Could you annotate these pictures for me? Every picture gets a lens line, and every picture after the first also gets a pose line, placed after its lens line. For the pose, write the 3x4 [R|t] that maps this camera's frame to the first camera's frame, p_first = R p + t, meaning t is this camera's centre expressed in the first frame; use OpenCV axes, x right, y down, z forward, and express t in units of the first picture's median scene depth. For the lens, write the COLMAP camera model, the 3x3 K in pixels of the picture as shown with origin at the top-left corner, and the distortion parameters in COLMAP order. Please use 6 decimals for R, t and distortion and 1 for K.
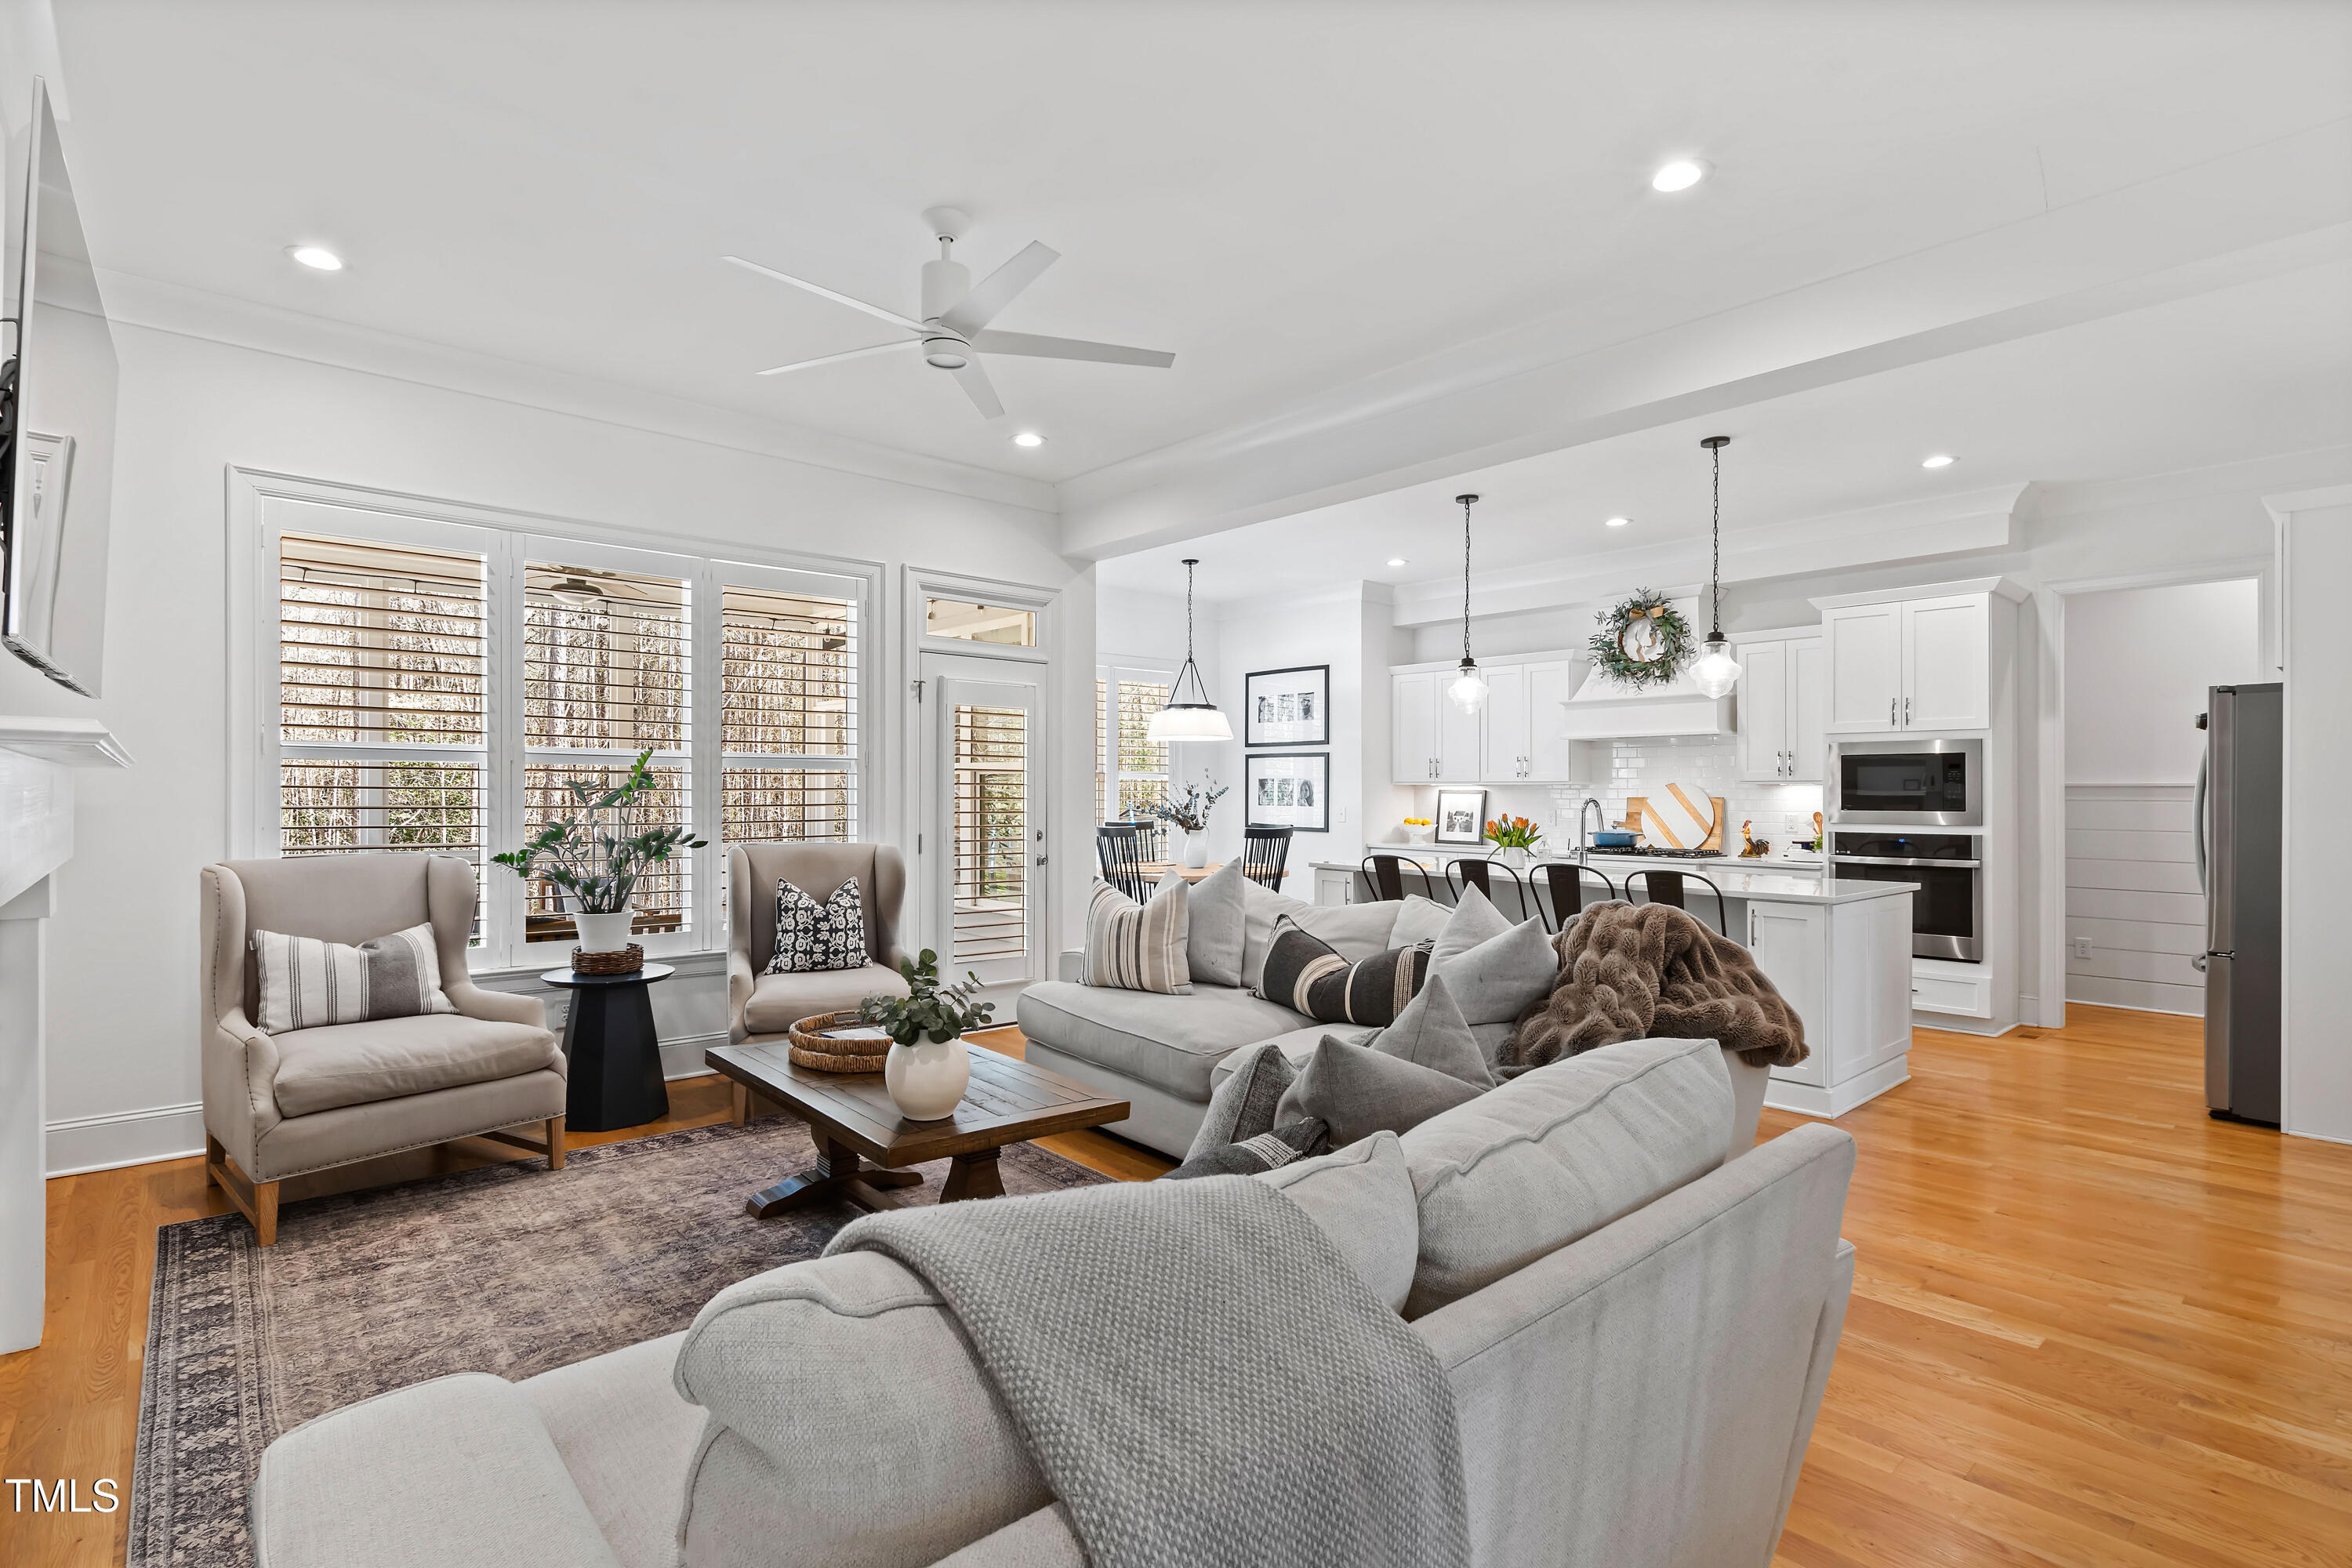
lens RADIAL K [[1102.2, 0, 1165.6], [0, 1102.2, 793.4], [0, 0, 1]] dist [0.000532, 0.000826]
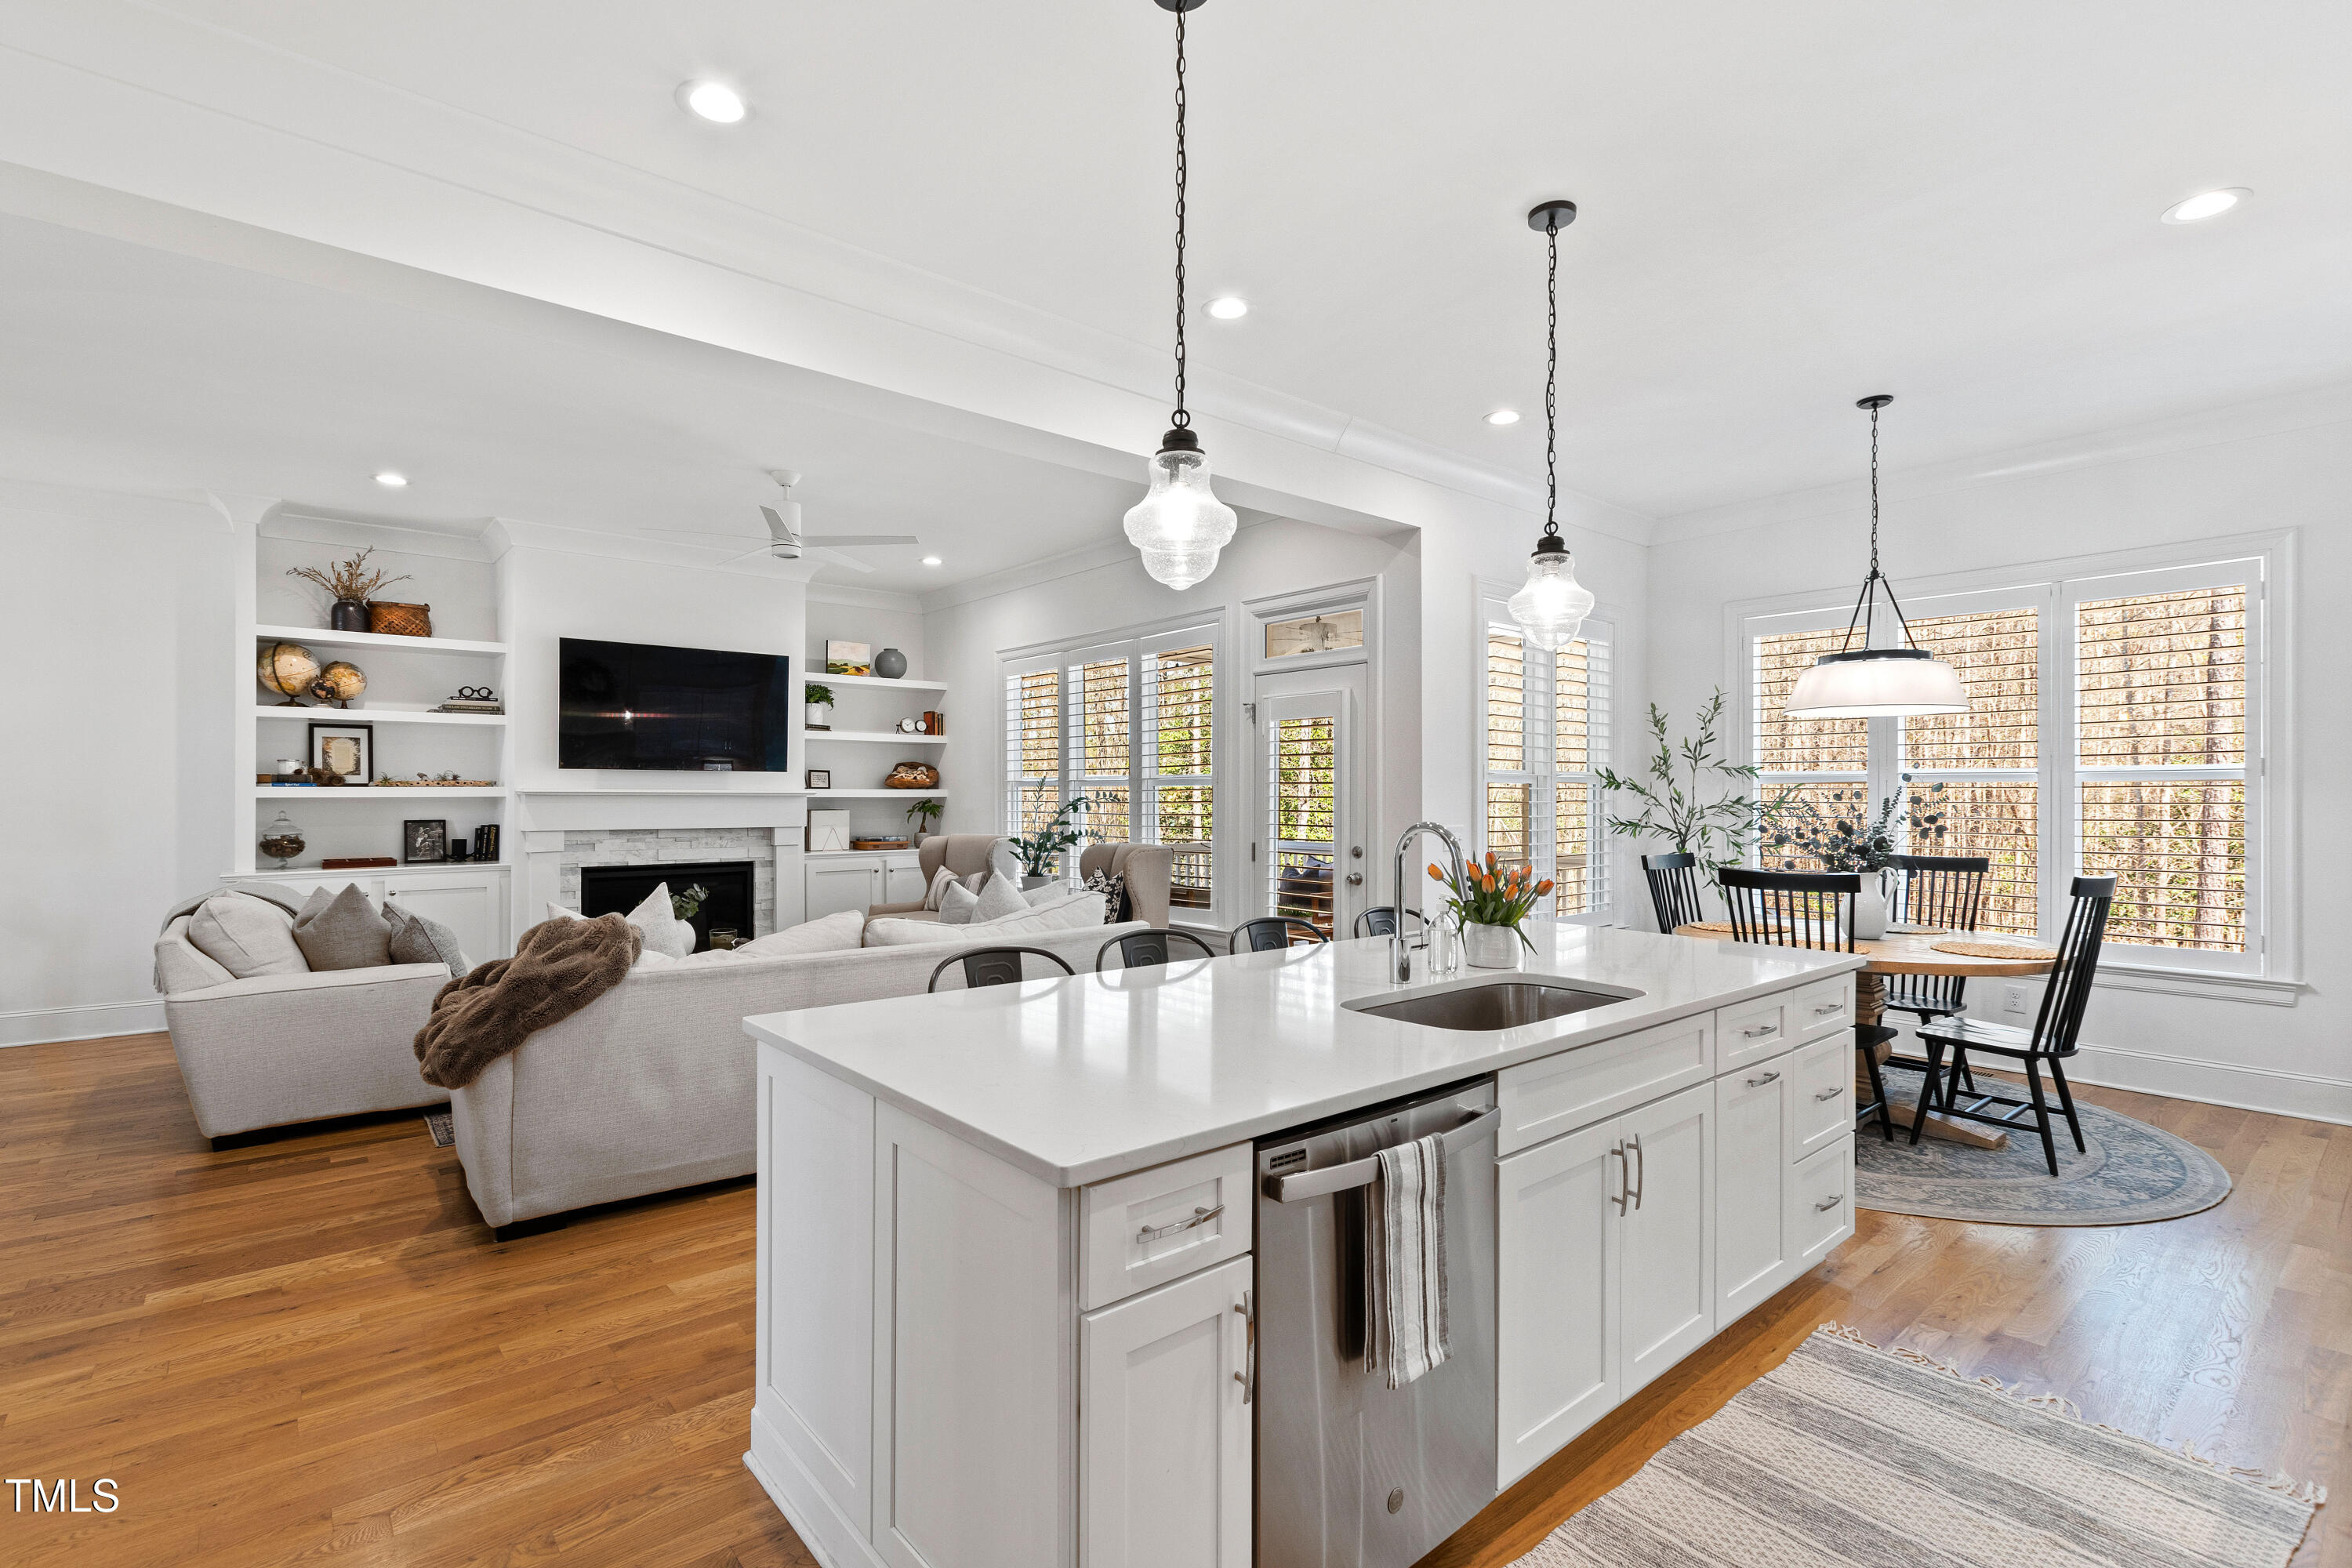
lens RADIAL K [[1044.1, 0, 1125.4], [0, 1044.1, 802.7], [0, 0, 1]] dist [0.009896, -0.003048]
pose [[-0.034875, 0.007458, -0.999364, 1.325520], [0.001179, 0.999972, 0.007422, -0.016854], [0.999391, -0.000920, -0.034883, 1.477646]]
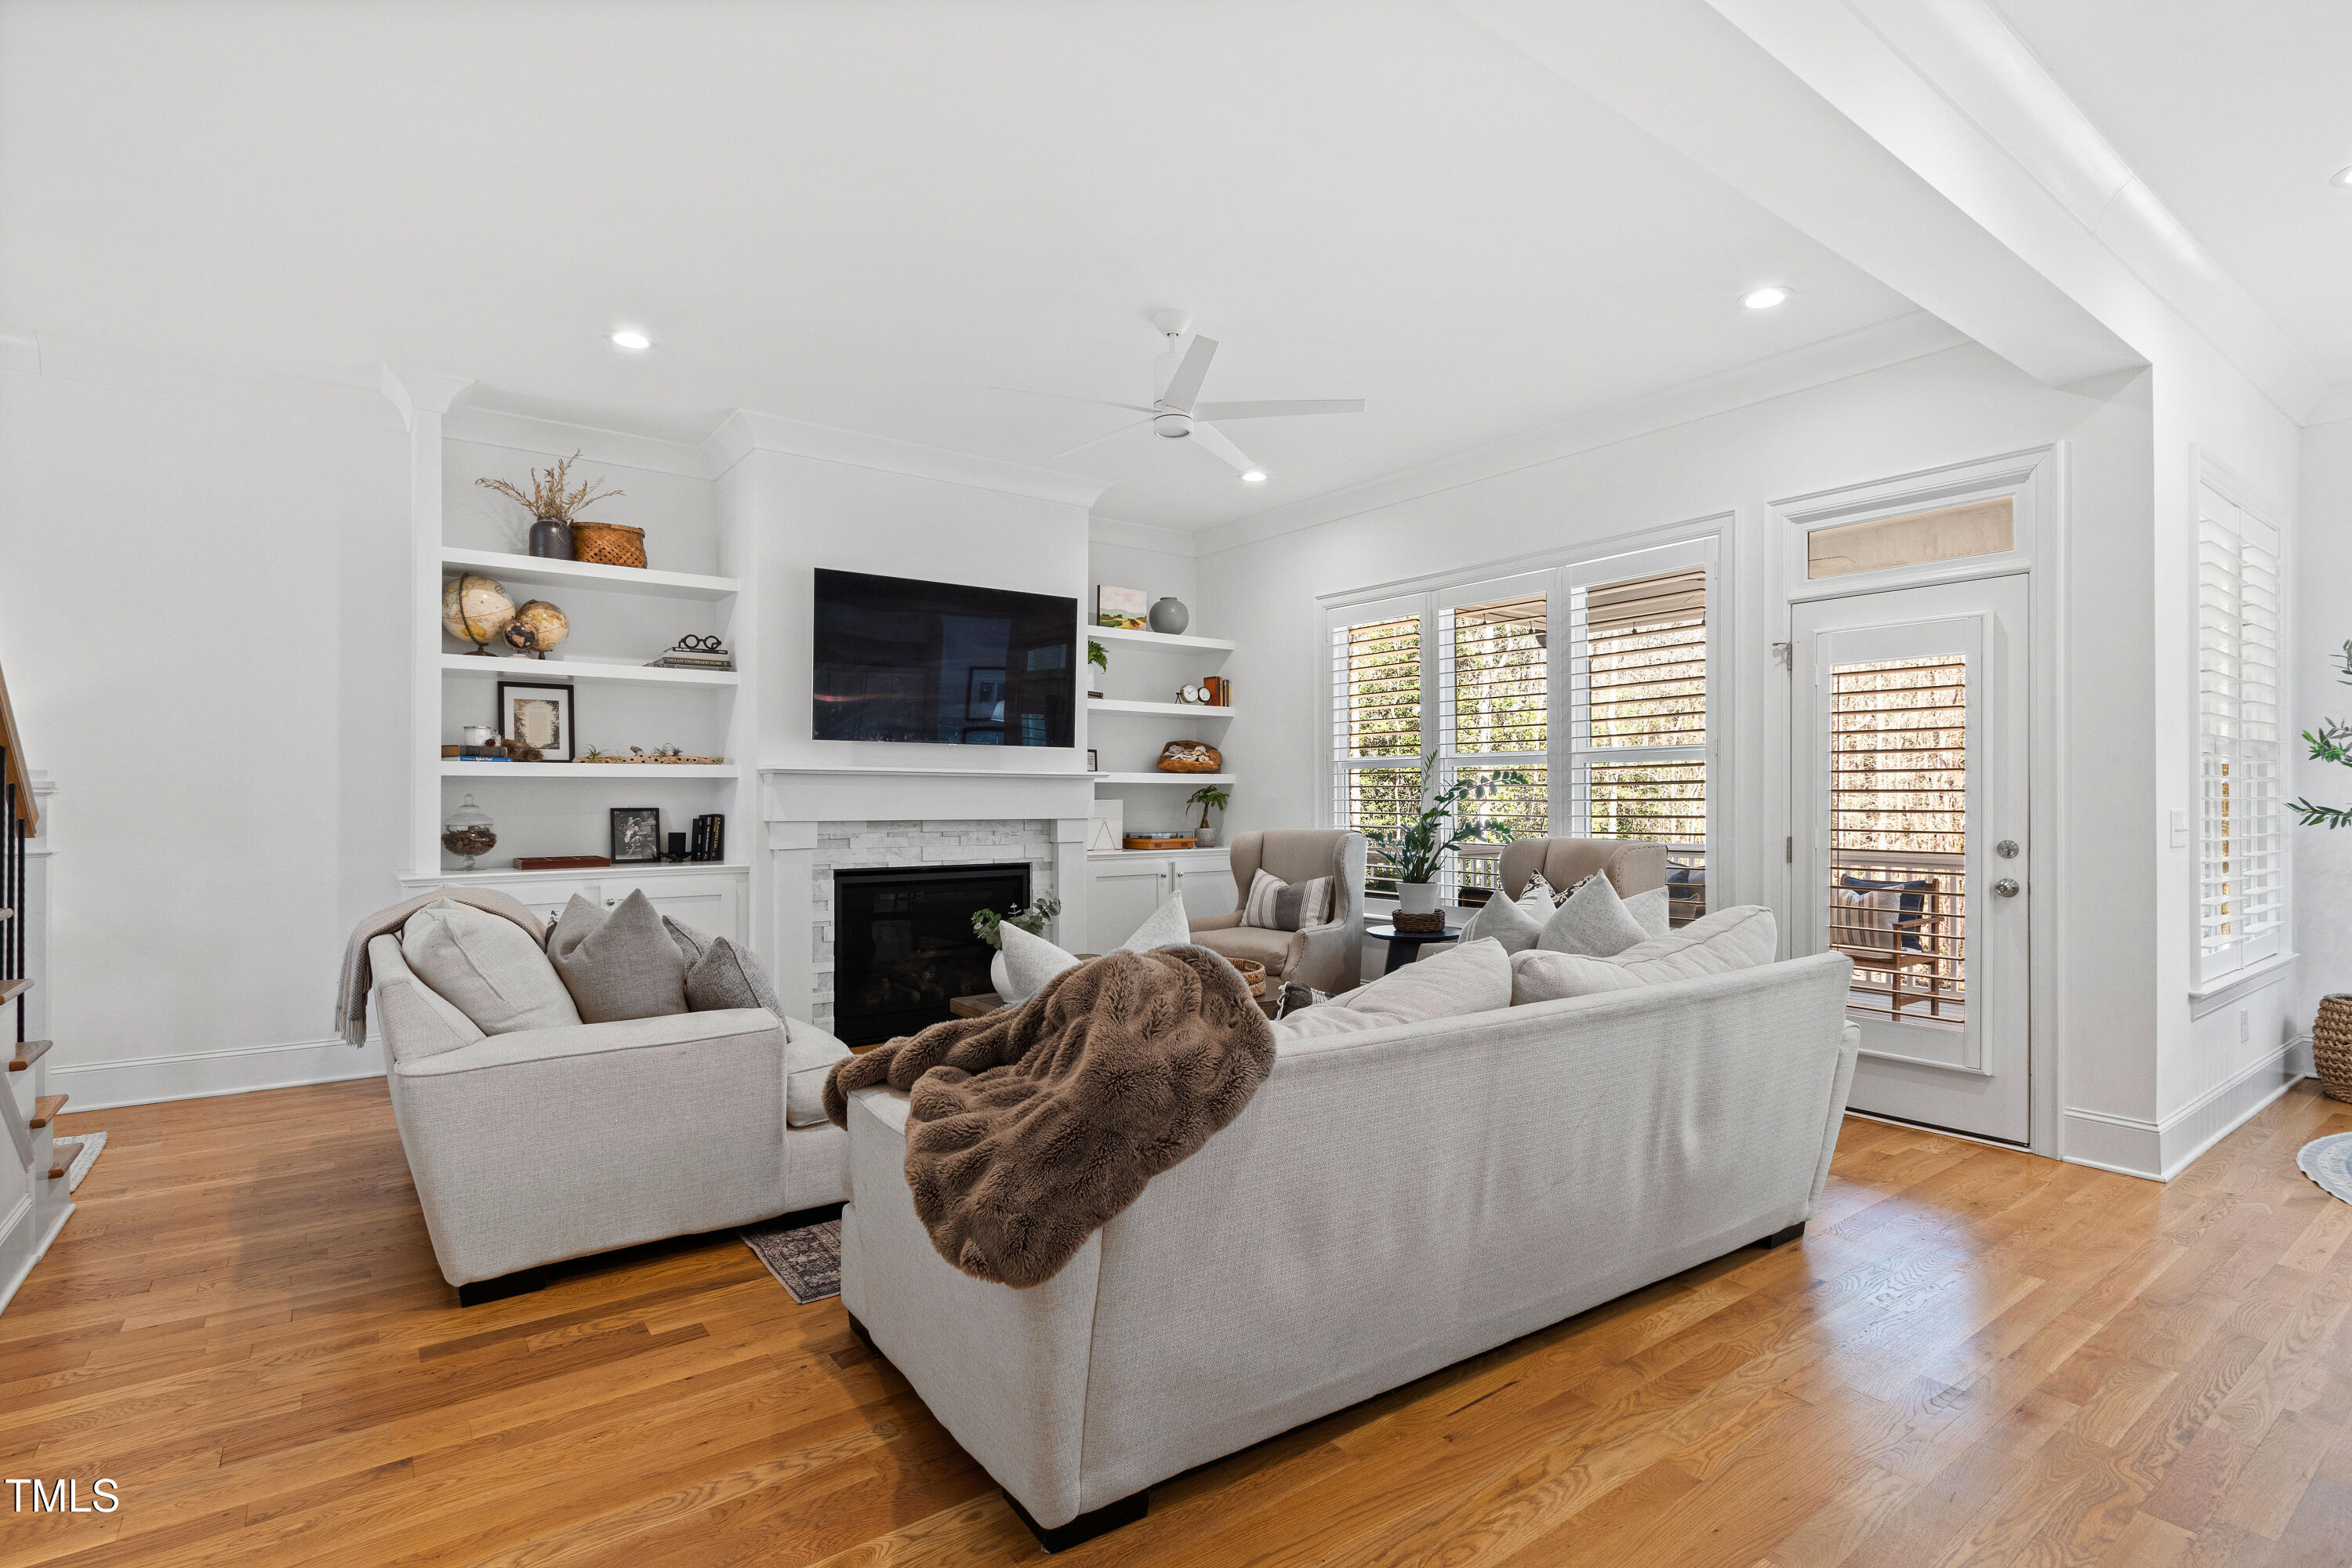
lens RADIAL K [[1102.2, 0, 1171.3], [0, 1102.2, 802.9], [0, 0, 1]] dist [0.000532, 0.000826]
pose [[-0.075429, 0.004605, -0.997141, 0.959714], [0.001771, 0.999988, 0.004484, 0.014358], [0.997150, -0.001428, -0.075436, 1.011166]]
